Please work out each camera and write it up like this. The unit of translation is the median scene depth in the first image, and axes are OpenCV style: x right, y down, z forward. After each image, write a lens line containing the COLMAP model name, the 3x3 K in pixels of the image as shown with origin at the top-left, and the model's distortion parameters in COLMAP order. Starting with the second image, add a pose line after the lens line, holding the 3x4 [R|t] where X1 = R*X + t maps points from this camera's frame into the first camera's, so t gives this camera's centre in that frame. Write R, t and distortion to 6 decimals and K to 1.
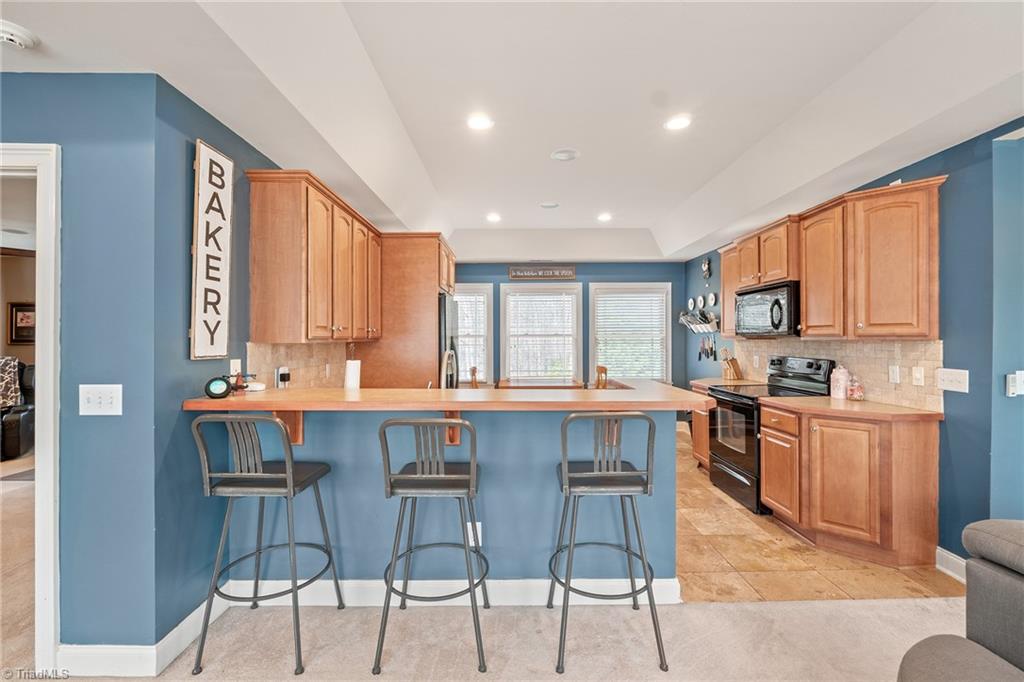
lens RADIAL K [[432.2, 0, 513.7], [0, 432.2, 337.1], [0, 0, 1]] dist [-0.008746, 0.000929]
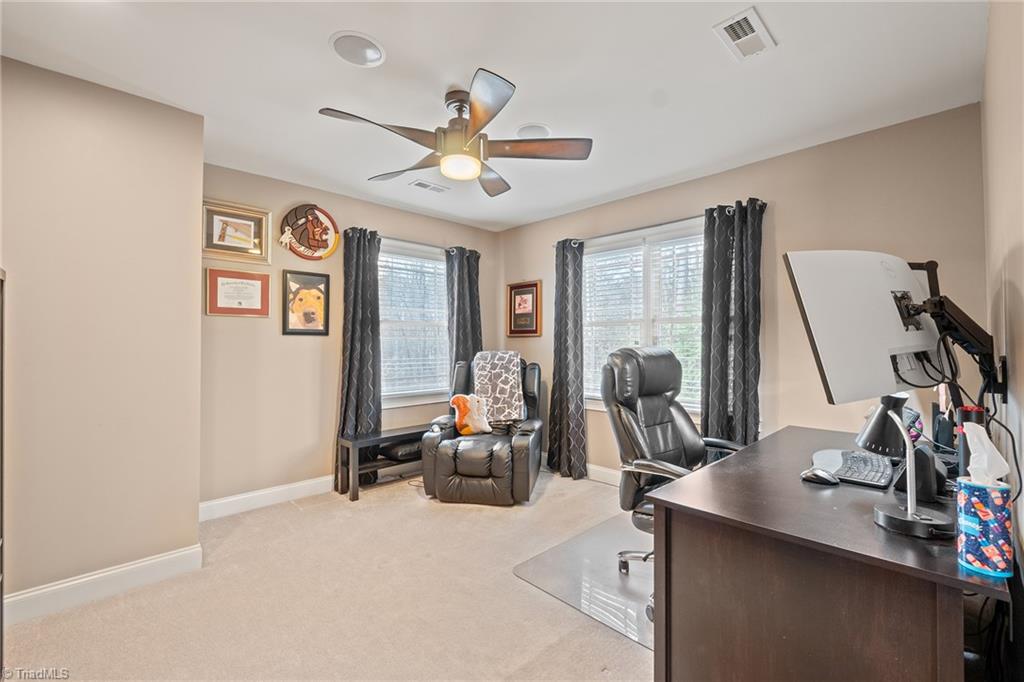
lens RADIAL K [[432.2, 0, 509.1], [0, 432.2, 338.4], [0, 0, 1]] dist [-0.008746, 0.000929]
pose [[0.682973, -0.003633, -0.730434, -0.638779], [-0.001169, 0.999981, -0.006067, 0.028712], [0.730442, 0.004997, 0.682956, 0.485525]]
